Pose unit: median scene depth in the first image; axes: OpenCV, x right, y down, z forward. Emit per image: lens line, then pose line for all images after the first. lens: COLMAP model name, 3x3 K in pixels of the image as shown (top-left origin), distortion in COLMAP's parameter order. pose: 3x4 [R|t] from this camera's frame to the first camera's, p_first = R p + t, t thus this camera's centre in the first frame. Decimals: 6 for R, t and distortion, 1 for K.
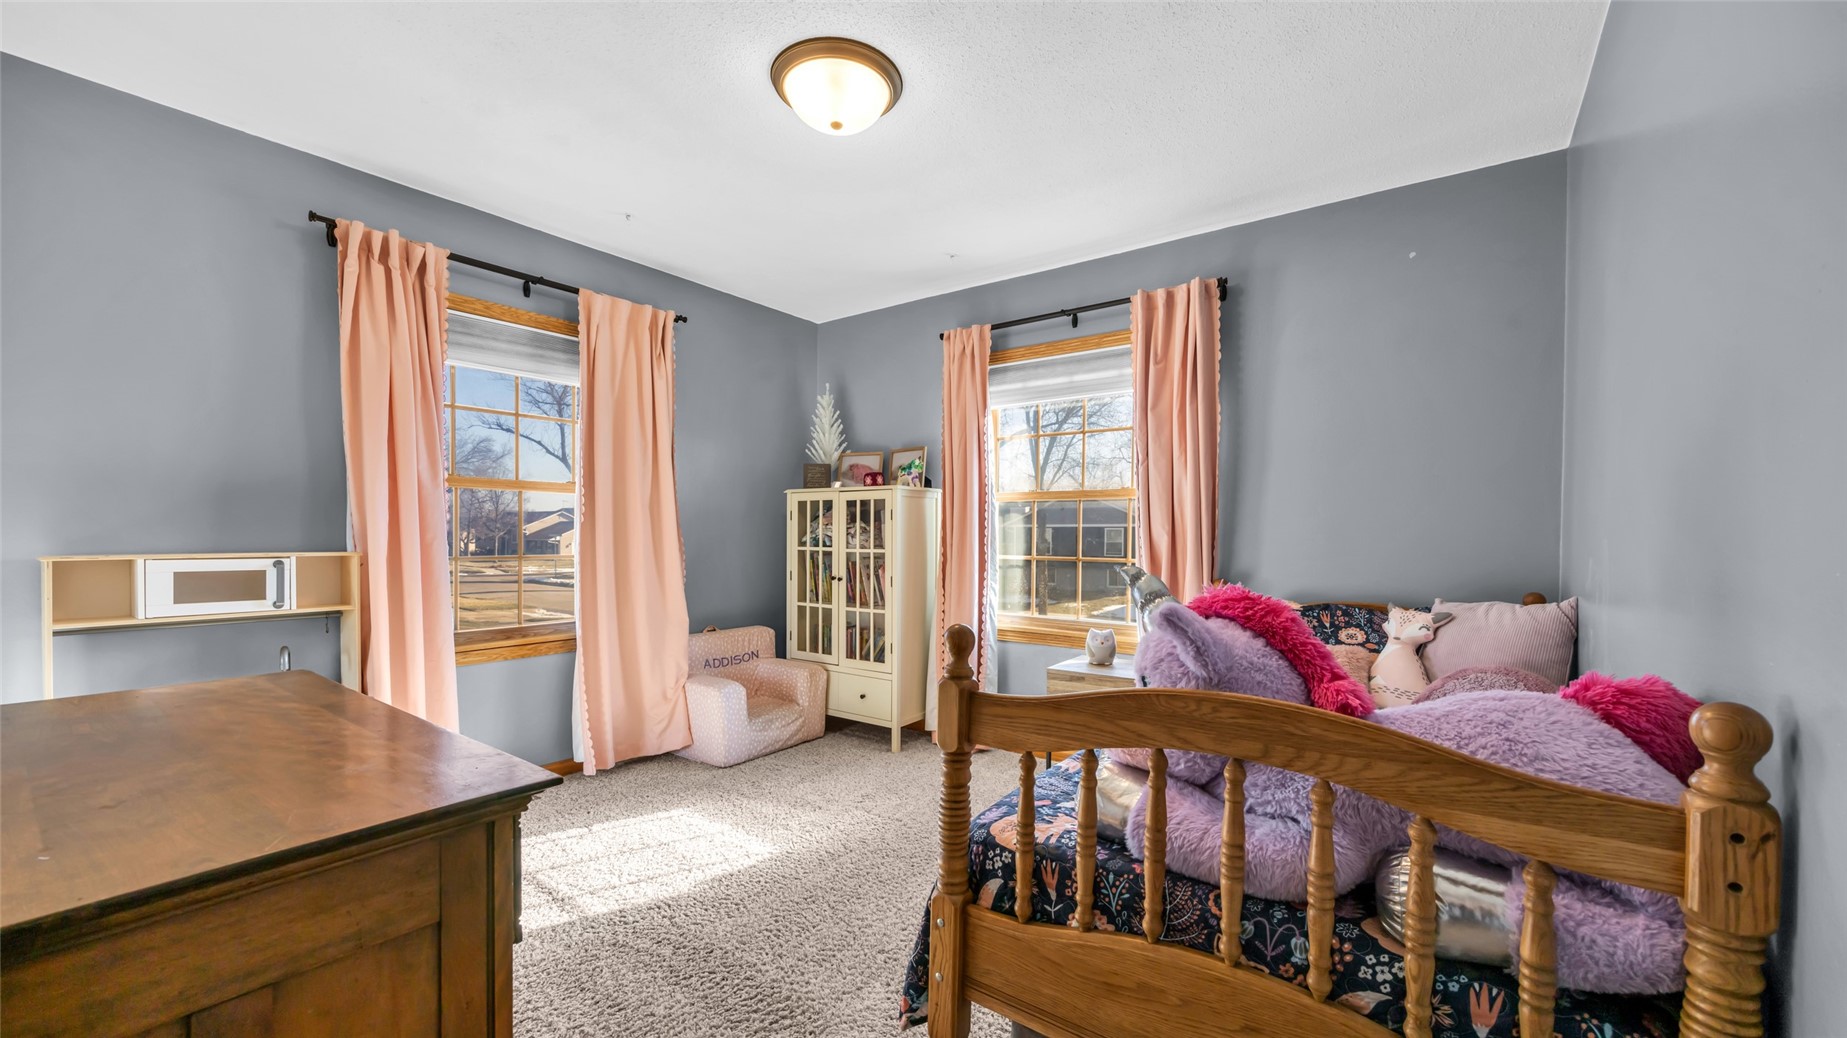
lens RADIAL K [[712.1, 0, 929.7], [0, 712.1, 532.0], [0, 0, 1]] dist [0.001064, 0.000310]
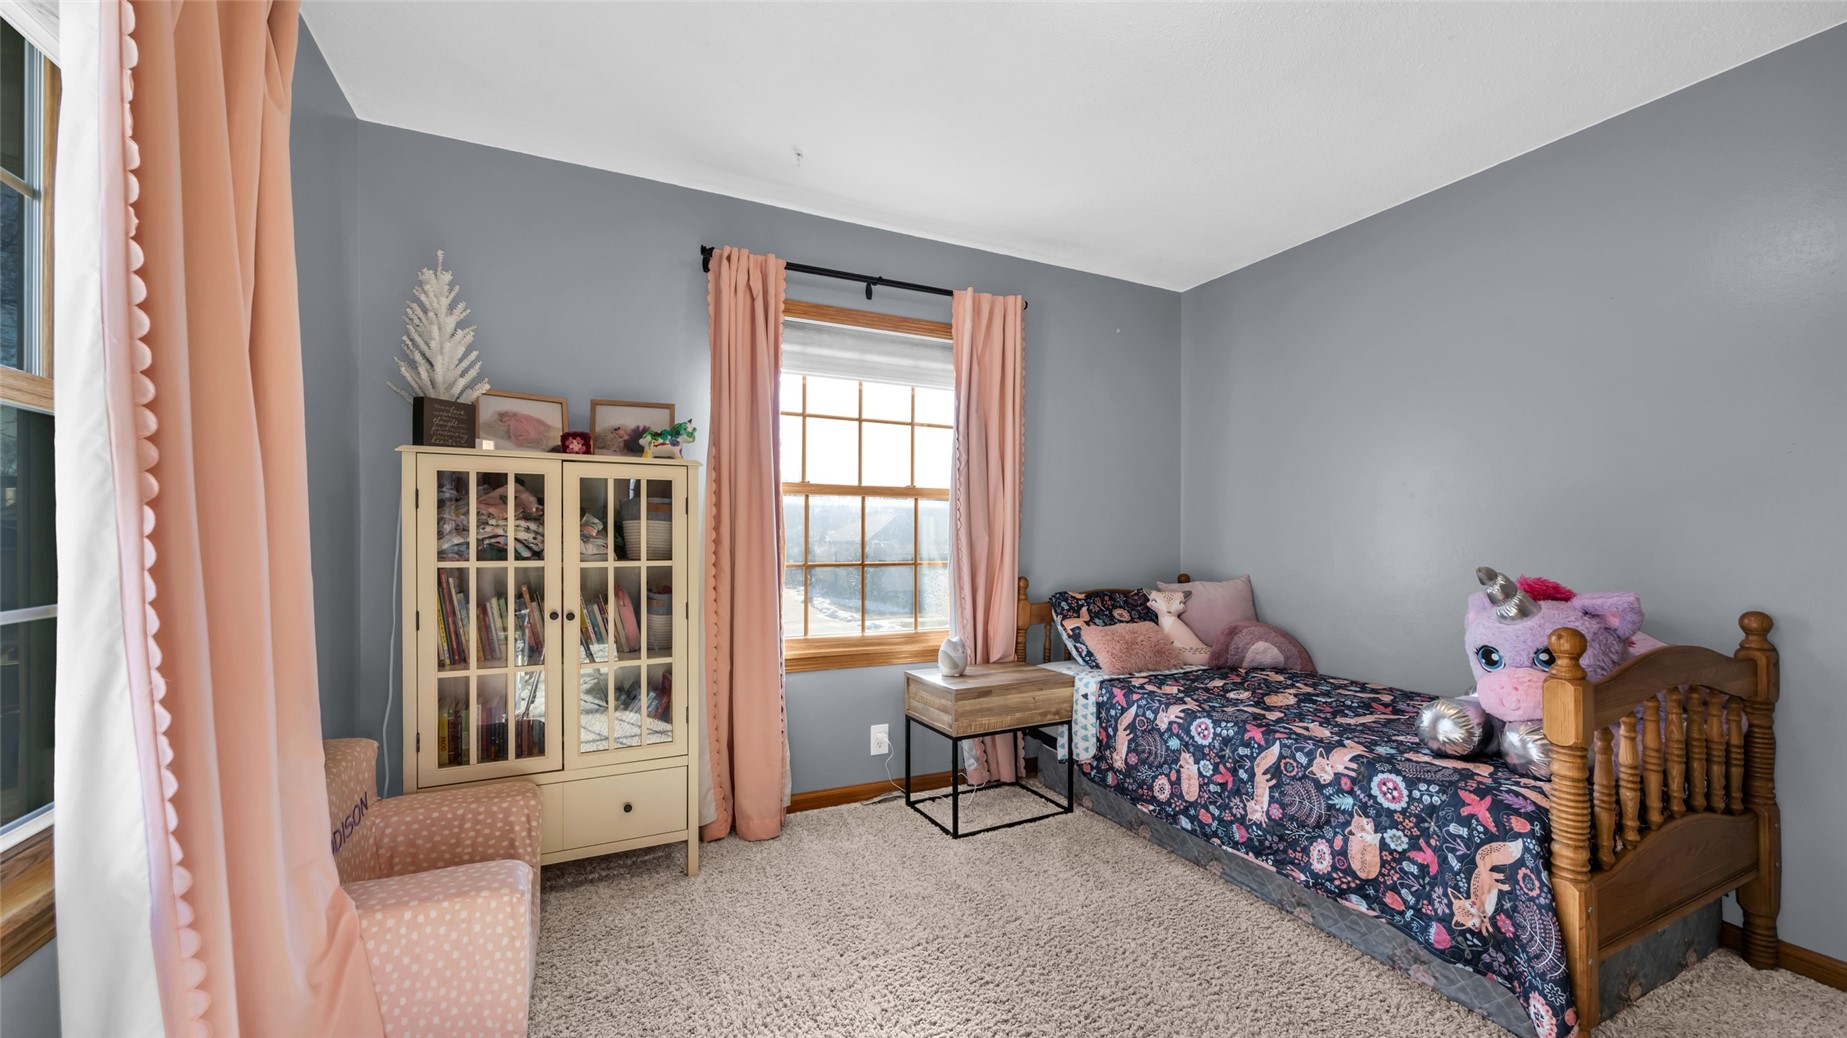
lens RADIAL K [[712.1, 0, 926.5], [0, 712.1, 531.9], [0, 0, 1]] dist [0.001064, 0.000310]
pose [[0.462711, -0.001482, 0.886508, -0.490888], [-0.010440, 0.999920, 0.007121, -0.007525], [-0.886448, -0.012551, 0.462659, 0.482356]]
